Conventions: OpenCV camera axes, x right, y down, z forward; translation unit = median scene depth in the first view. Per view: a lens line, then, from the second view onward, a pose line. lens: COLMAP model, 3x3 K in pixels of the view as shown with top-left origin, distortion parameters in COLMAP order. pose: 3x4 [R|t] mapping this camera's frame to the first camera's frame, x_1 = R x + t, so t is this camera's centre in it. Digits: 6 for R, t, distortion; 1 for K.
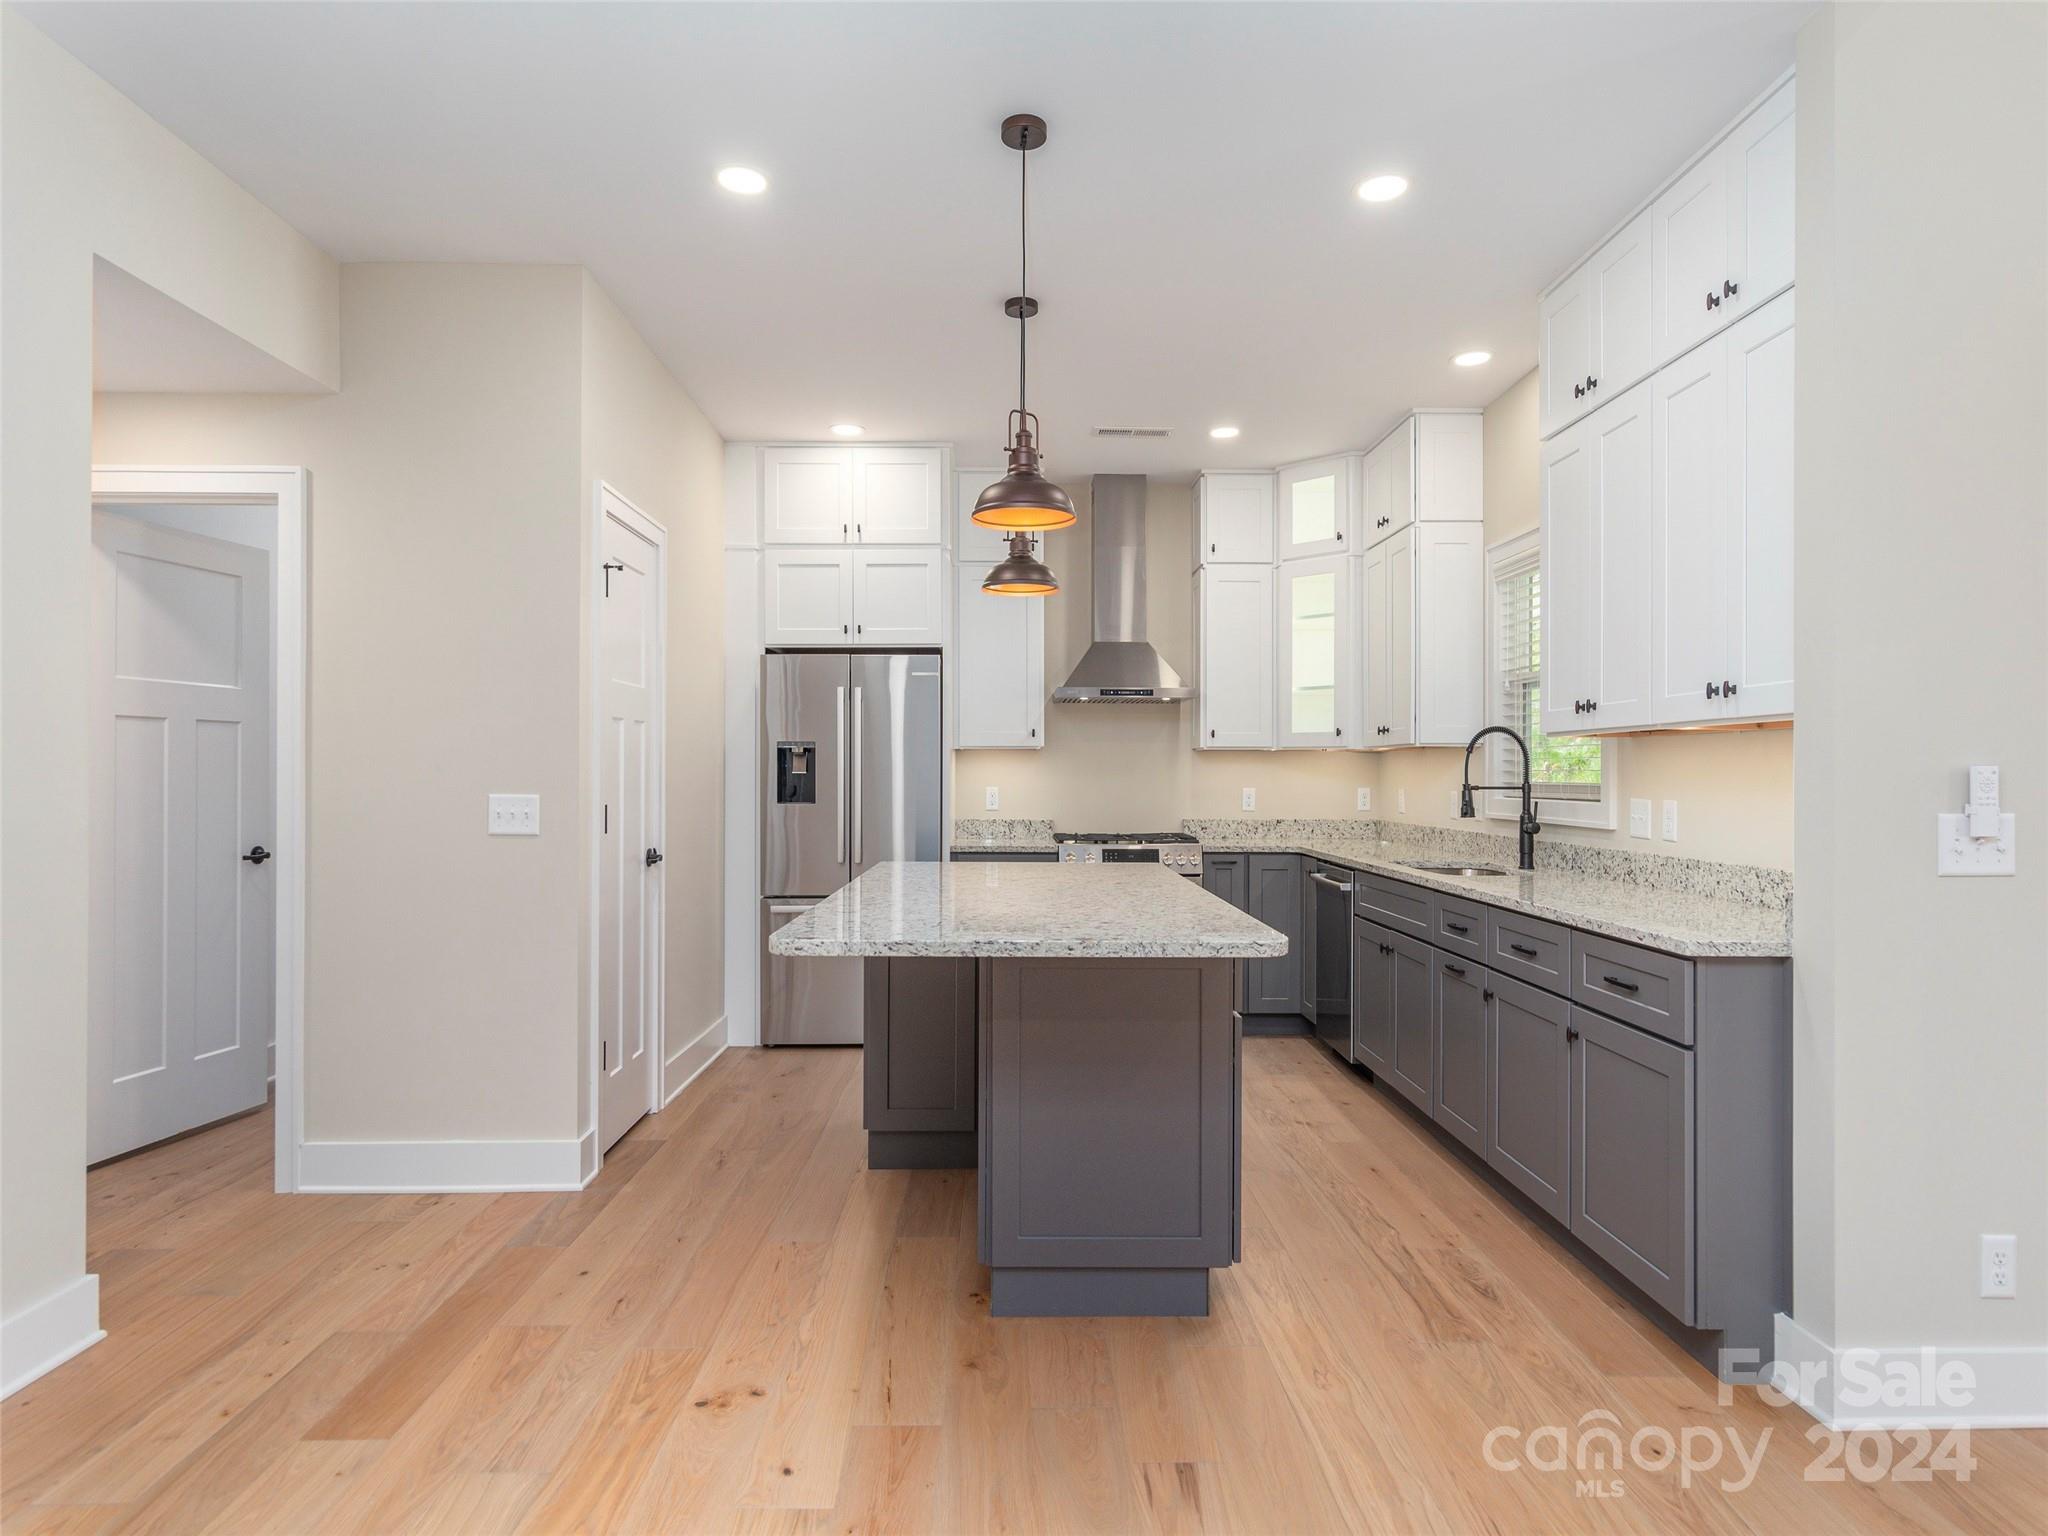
lens RADIAL K [[1112.0, 0, 1025.4], [0, 1112.0, 768.2], [0, 0, 1]] dist [-0.002022, 0.001760]
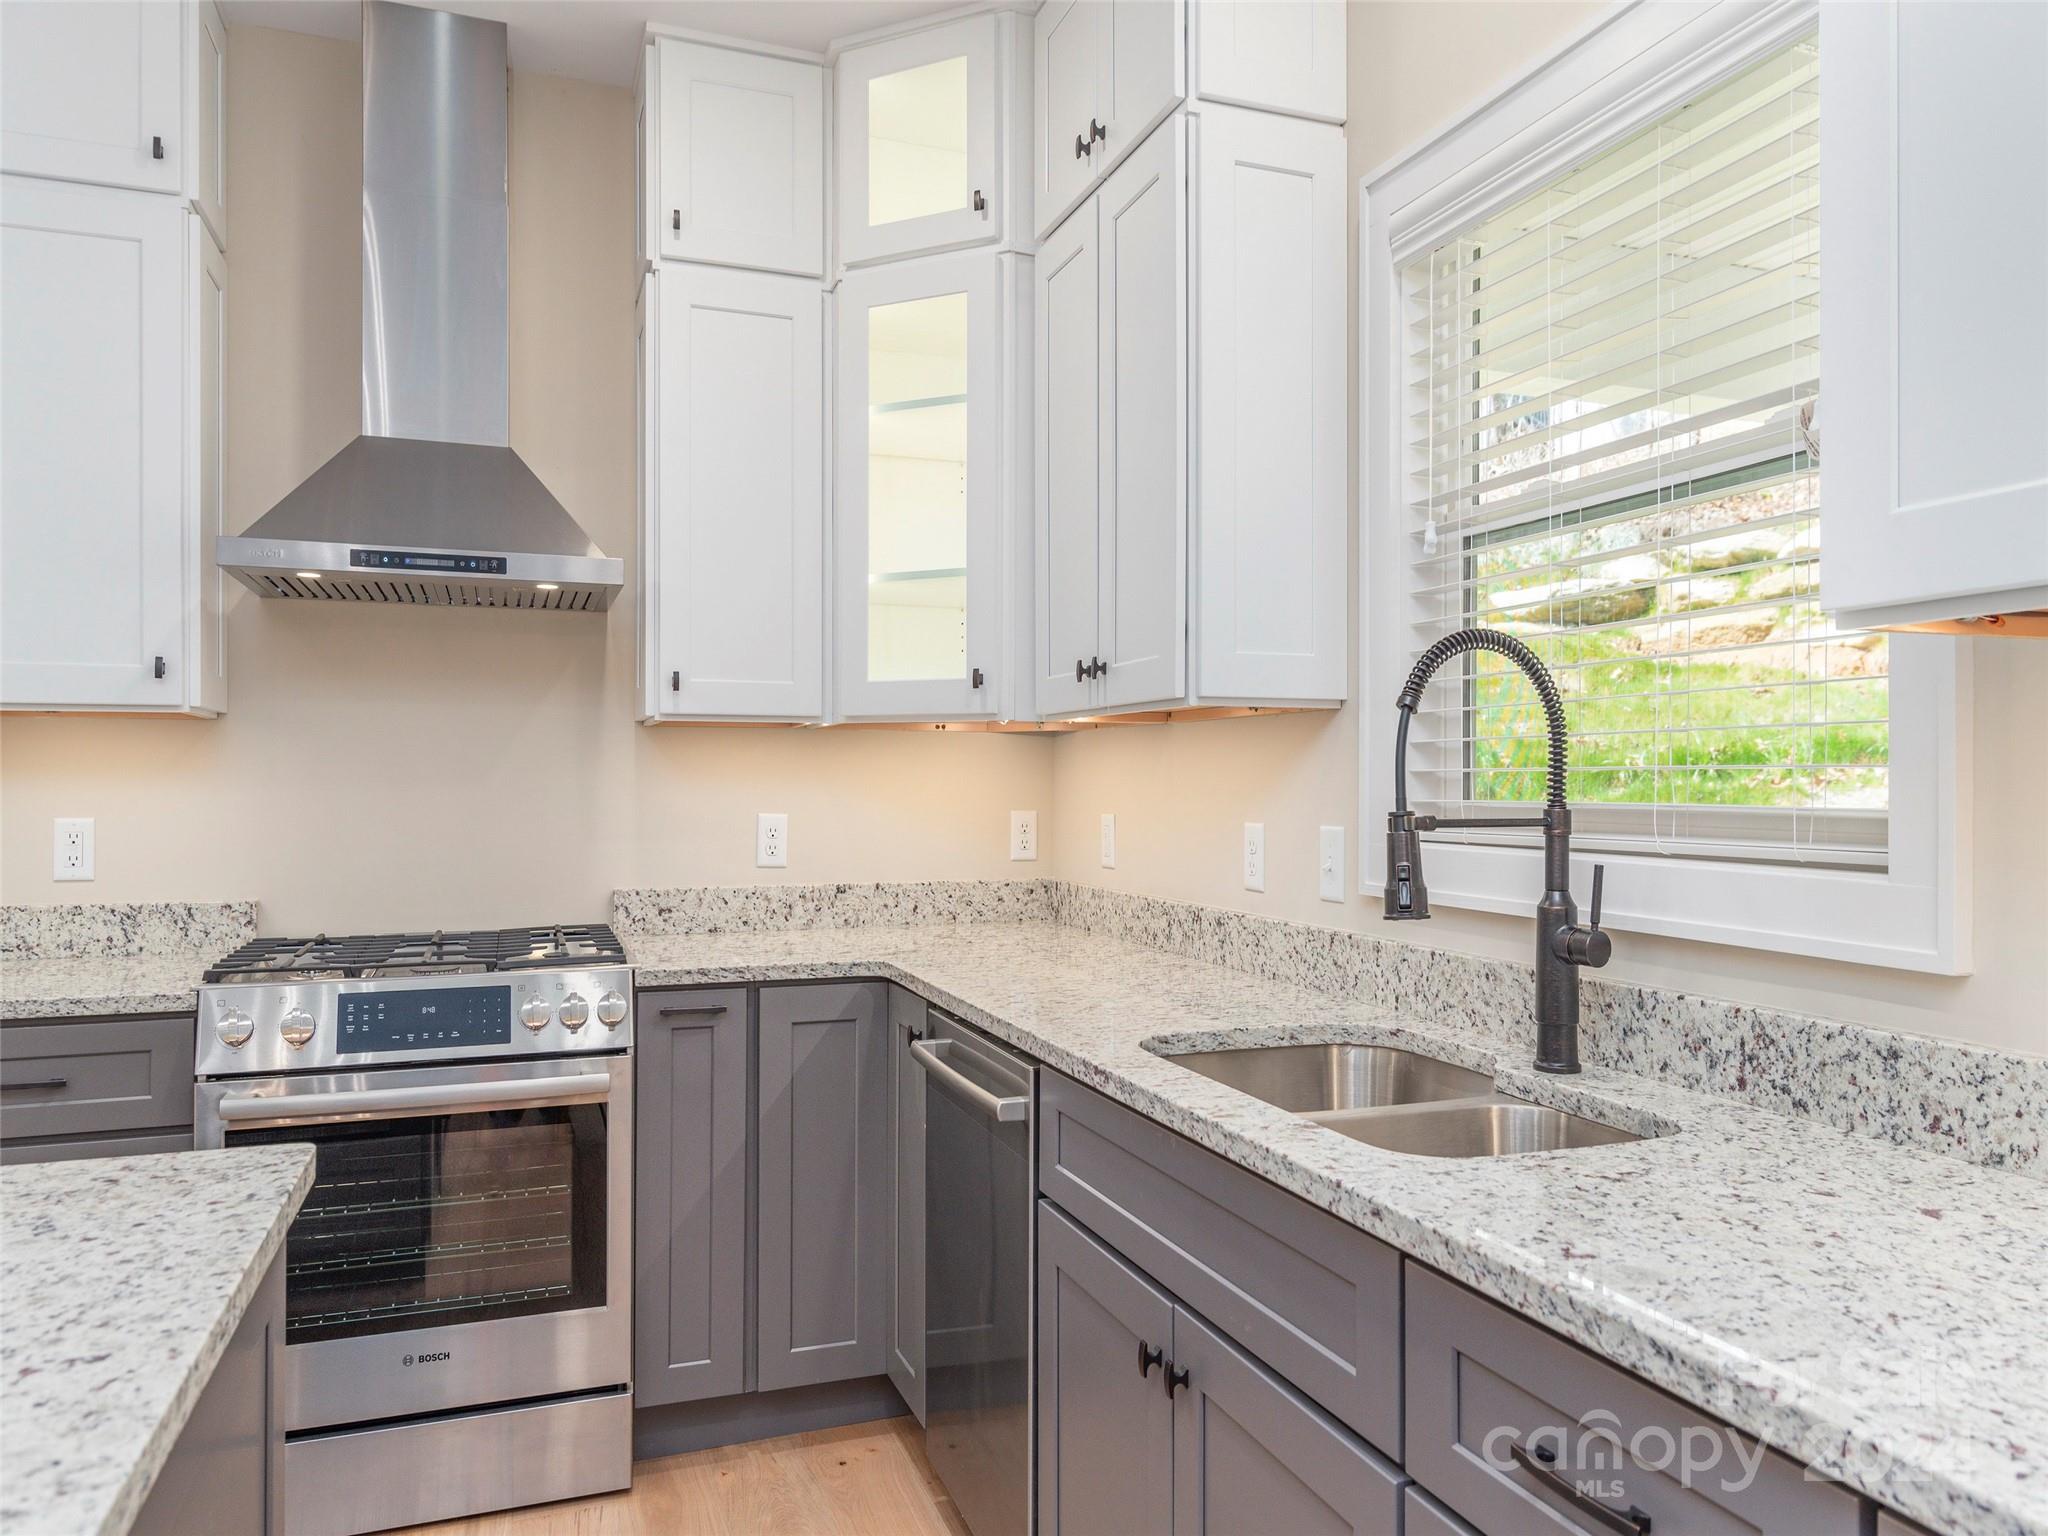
lens RADIAL K [[1373.0, 0, 1022.2], [0, 1373.0, 780.7], [0, 0, 1]] dist [0.008562, -0.005014]
pose [[0.944880, -0.001227, 0.327414, 0.169651], [-0.000139, 0.999991, 0.004151, 0.003970], [-0.327417, -0.003968, 0.944872, 0.667290]]
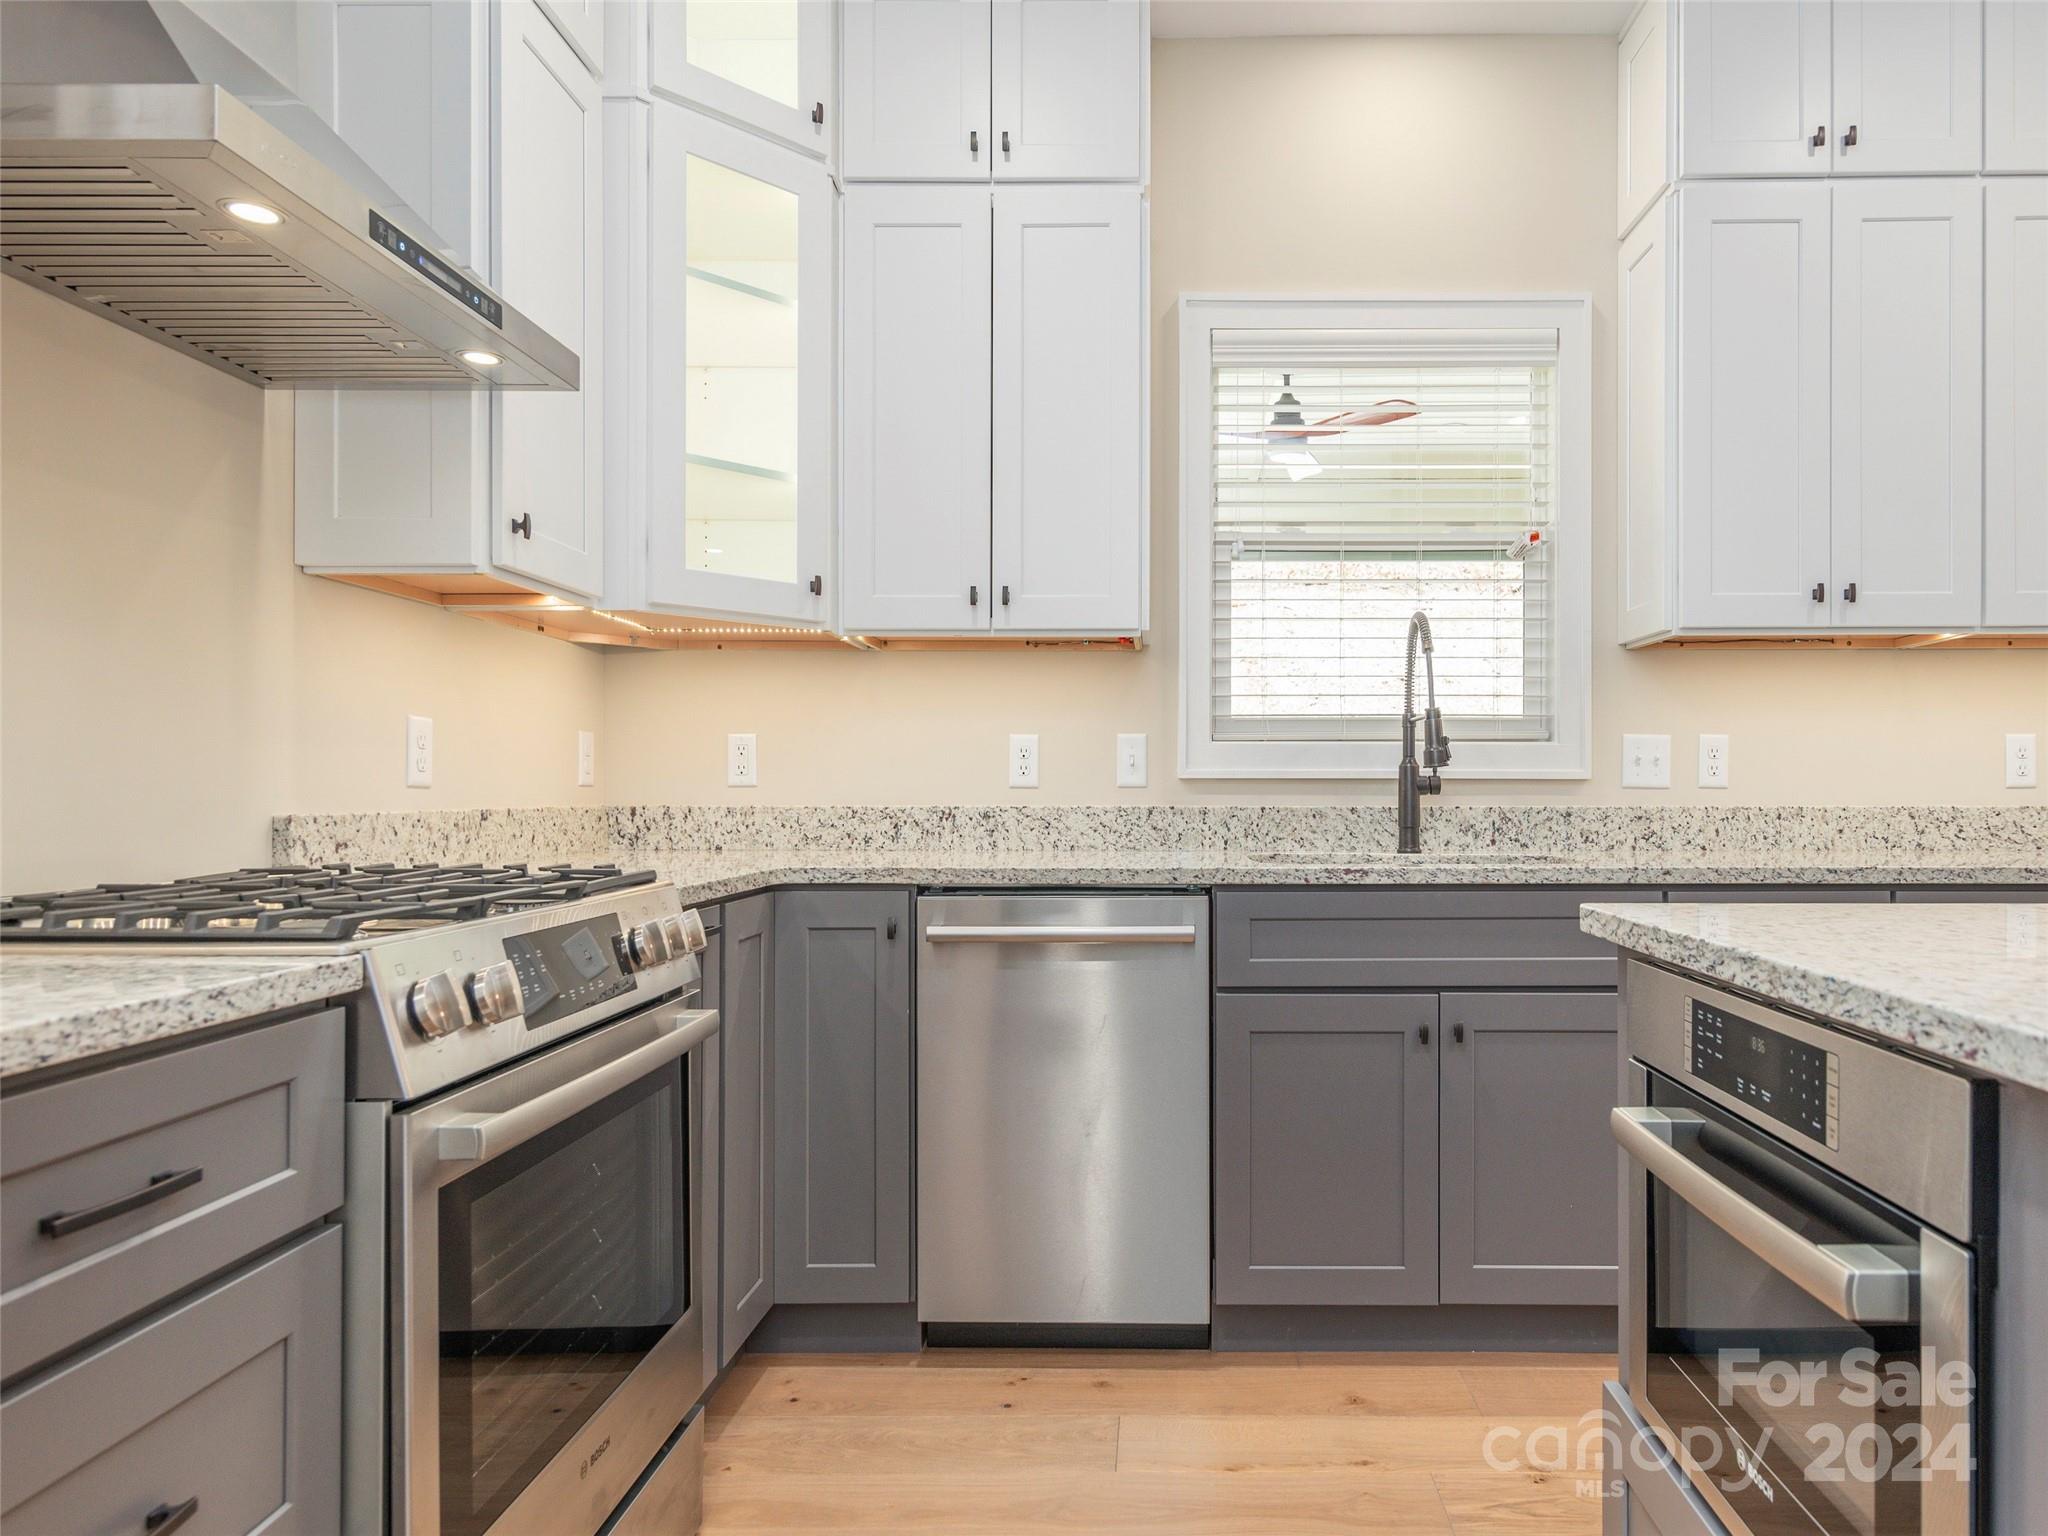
lens RADIAL K [[1212.4, 0, 1154.2], [0, 1212.4, 787.4], [0, 0, 1]] dist [0.010996, 0.002129]
pose [[0.025047, -0.001555, 0.999685, -0.219846], [-0.004753, 0.999987, 0.001675, 0.053715], [-0.999675, -0.004794, 0.025039, 1.118799]]
